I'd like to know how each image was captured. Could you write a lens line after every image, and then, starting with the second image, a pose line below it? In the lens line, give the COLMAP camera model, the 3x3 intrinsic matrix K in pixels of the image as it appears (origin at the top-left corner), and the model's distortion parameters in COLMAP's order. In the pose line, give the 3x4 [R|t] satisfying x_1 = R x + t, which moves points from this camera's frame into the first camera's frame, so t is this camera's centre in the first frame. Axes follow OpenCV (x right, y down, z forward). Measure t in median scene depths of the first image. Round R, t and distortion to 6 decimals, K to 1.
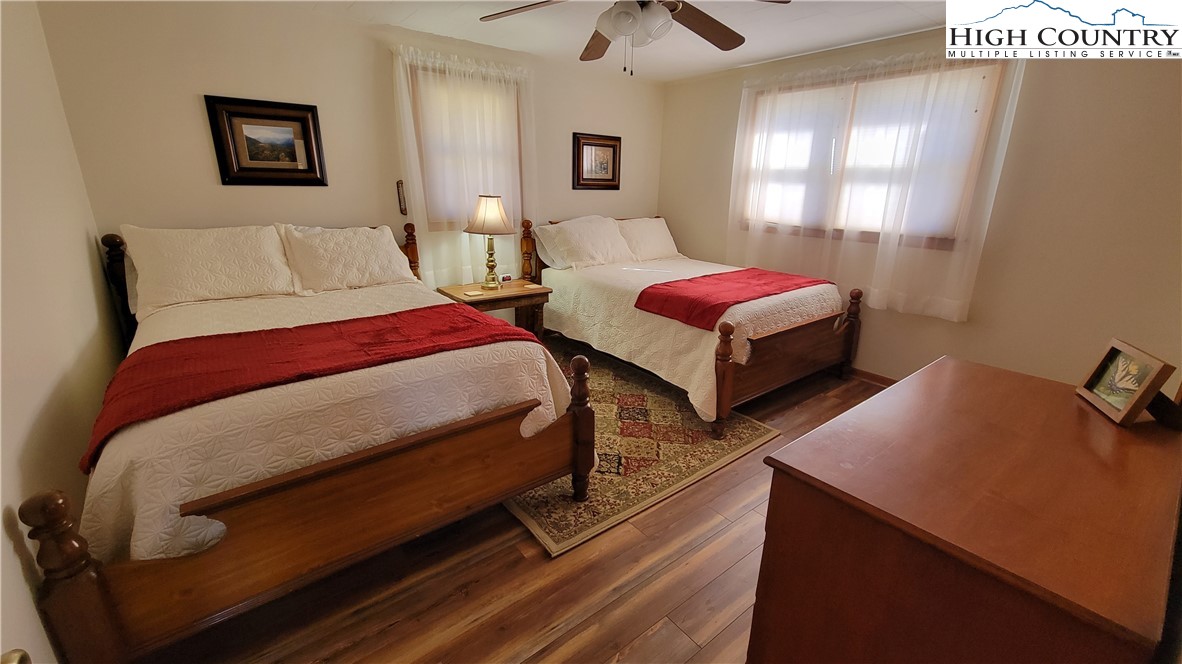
lens RADIAL K [[475.9, 0, 591.0], [0, 475.9, 332.0], [0, 0, 1]] dist [-0.000619, -0.000178]
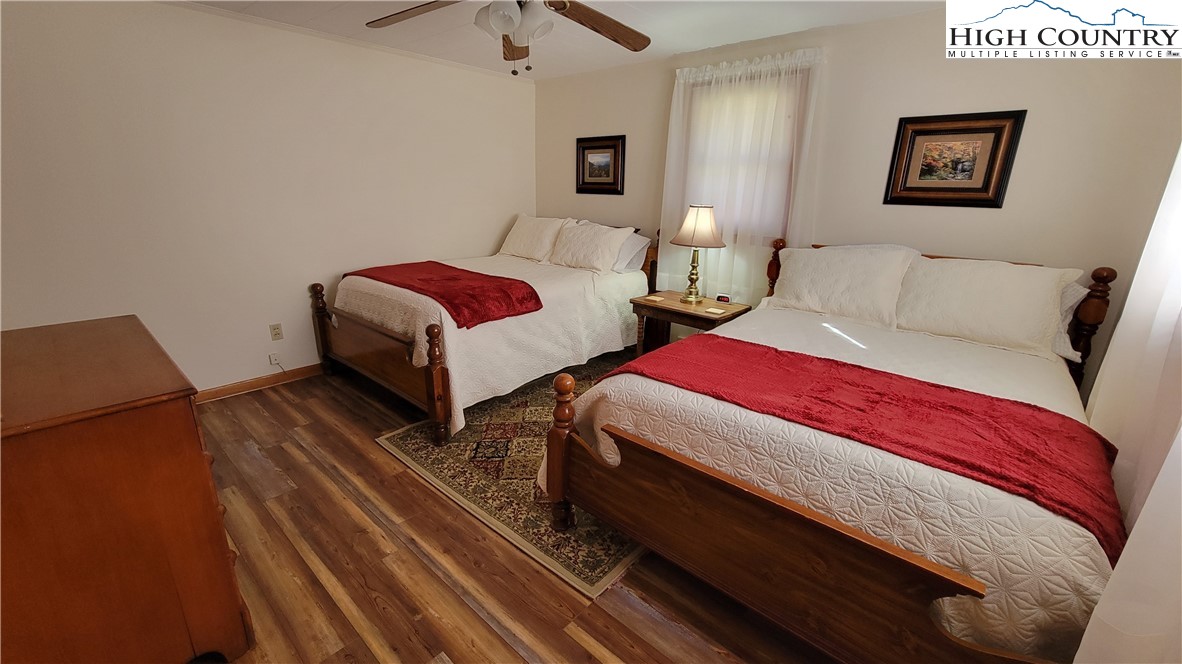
lens RADIAL K [[475.0, 0, 591.0], [0, 475.0, 332.0], [0, 0, 1]] dist [0.000041, 0.000062]
pose [[0.188657, 0.272324, -0.943530, 0.816269], [-0.306388, 0.929147, 0.206911, -0.209560], [0.933025, 0.250051, 0.258727, 0.708515]]
